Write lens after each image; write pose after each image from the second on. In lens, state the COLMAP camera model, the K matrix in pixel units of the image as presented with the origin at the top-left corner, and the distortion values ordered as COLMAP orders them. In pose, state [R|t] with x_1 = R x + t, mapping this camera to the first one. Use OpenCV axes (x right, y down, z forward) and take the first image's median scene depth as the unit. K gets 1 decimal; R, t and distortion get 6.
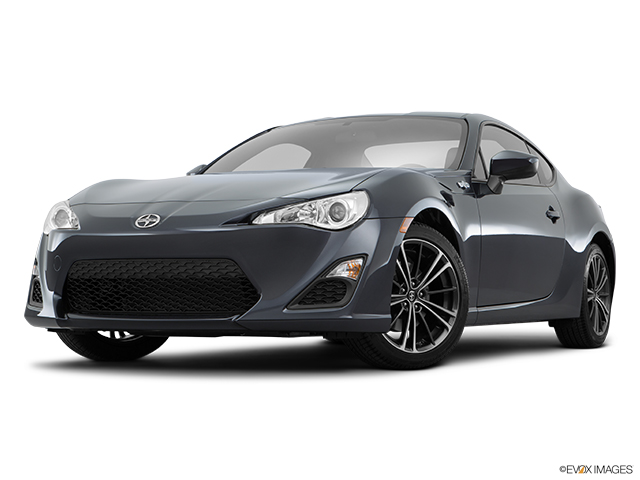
lens RADIAL K [[1221.8, 0, 320.9], [0, 1221.8, 239.2], [0, 0, 1]] dist [0.031957, 0.000000]
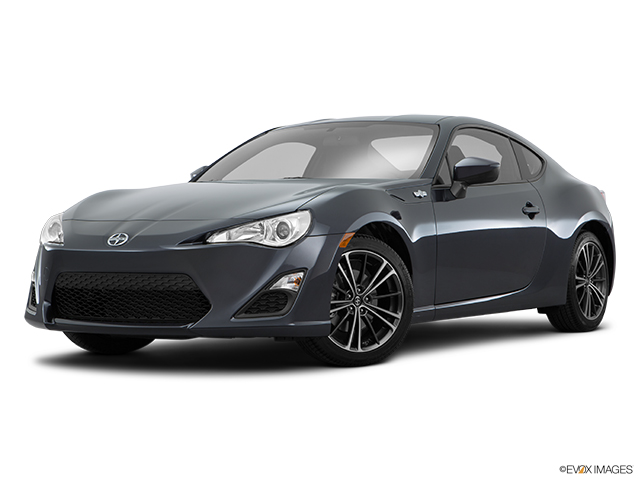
lens RADIAL K [[1313.6, 0, 331.0], [0, 1313.6, 249.7], [0, 0, 1]] dist [0.091034, 0.000000]
pose [[0.996259, -0.007558, -0.086090, 0.155202], [0.012157, 0.998519, 0.053025, -0.065133], [0.085562, -0.053873, 0.994875, -0.198756]]
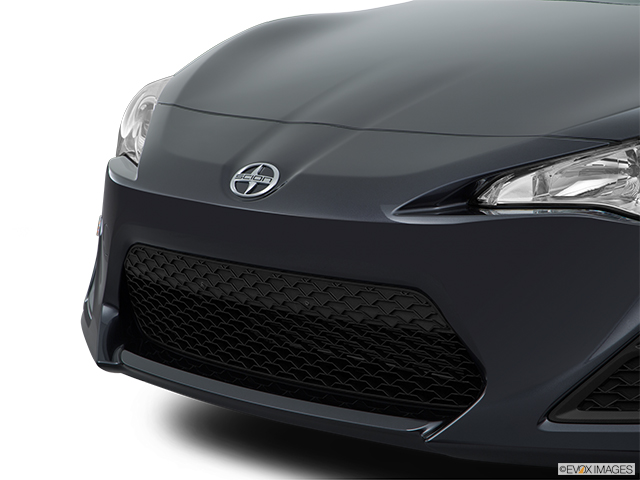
lens RADIAL K [[1656.6, 0, 324.6], [0, 1656.6, 234.9], [0, 0, 1]] dist [0.229352, 0.000000]
pose [[0.950632, 0.040408, -0.307679, 0.065443], [0.017930, 0.982677, 0.184455, -0.101053], [0.309803, -0.180865, 0.933440, 0.421699]]
